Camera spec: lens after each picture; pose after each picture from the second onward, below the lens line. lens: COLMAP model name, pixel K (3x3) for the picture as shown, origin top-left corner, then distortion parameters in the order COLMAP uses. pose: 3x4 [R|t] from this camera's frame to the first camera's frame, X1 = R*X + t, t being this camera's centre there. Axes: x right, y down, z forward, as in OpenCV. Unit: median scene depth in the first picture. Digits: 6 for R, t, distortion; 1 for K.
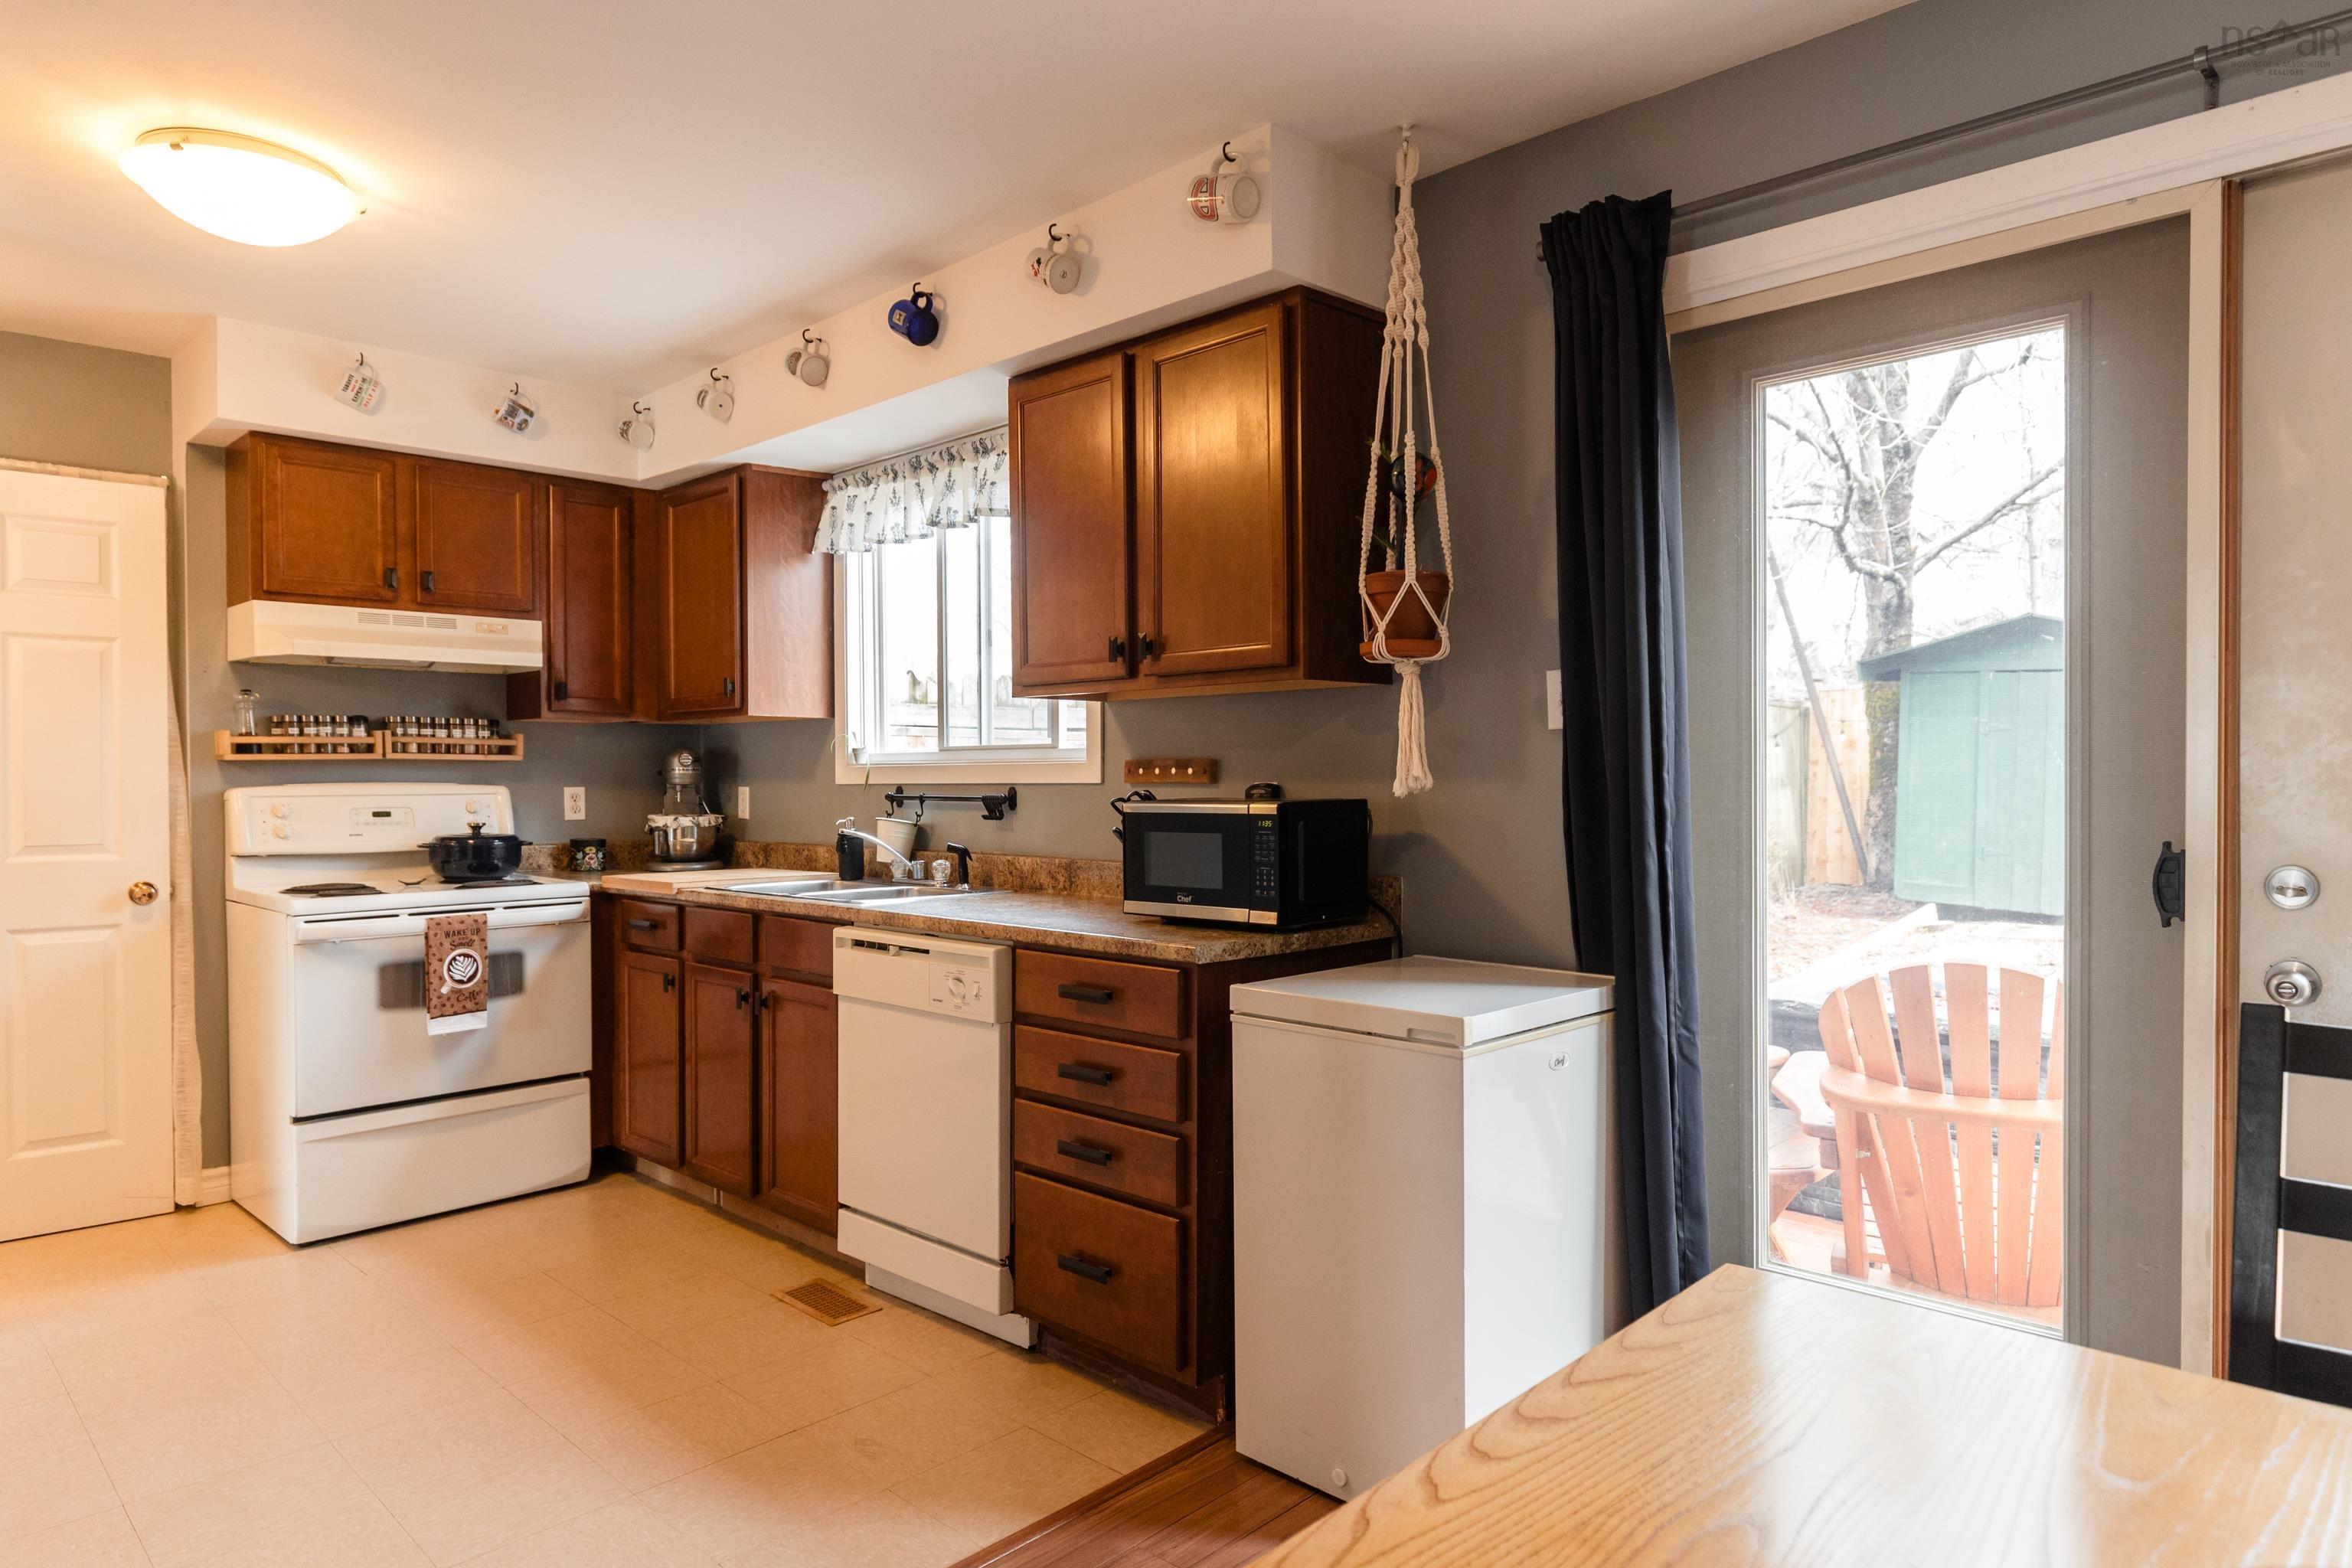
lens RADIAL K [[1389.7, 0, 1223.3], [0, 1389.7, 783.2], [0, 0, 1]] dist [0.008727, 0.001623]
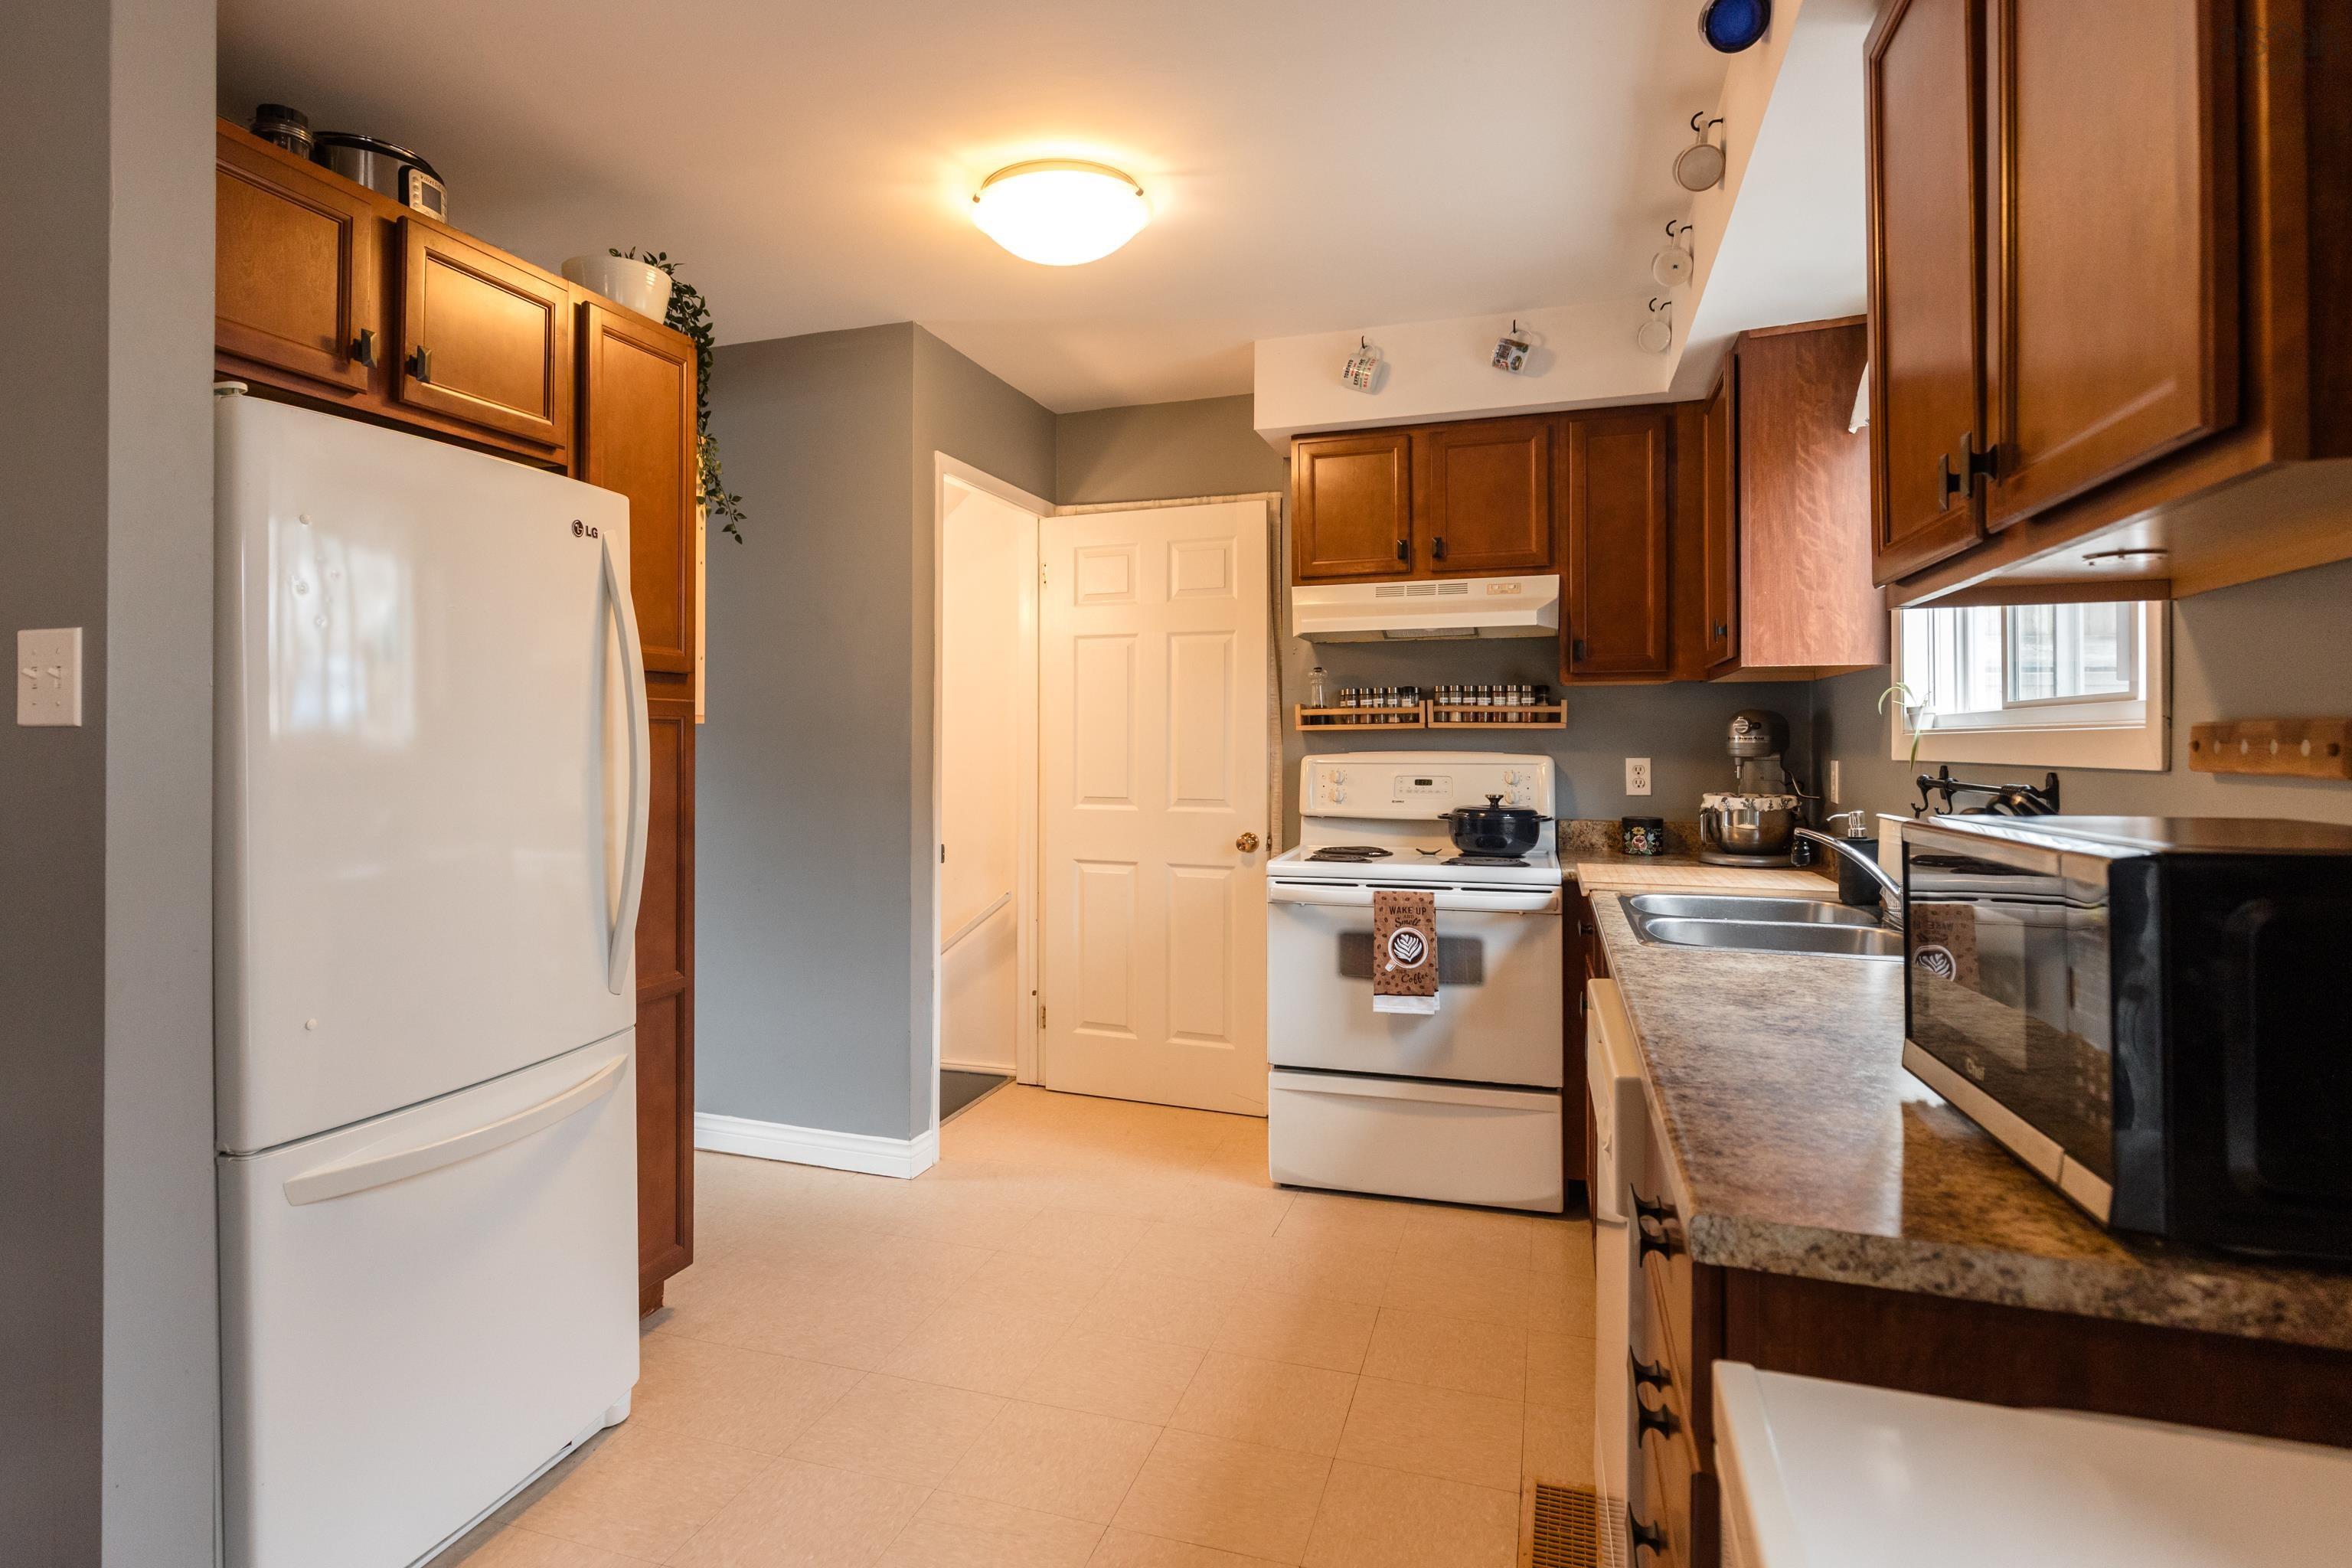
lens RADIAL K [[1246.9, 0, 1086.6], [0, 1246.9, 733.3], [0, 0, 1]] dist [0.006794, -0.000984]
pose [[0.399542, -0.002474, -0.916712, 0.137531], [-0.005484, 0.999972, -0.005089, -0.007802], [0.916699, 0.007060, 0.399517, 0.416763]]
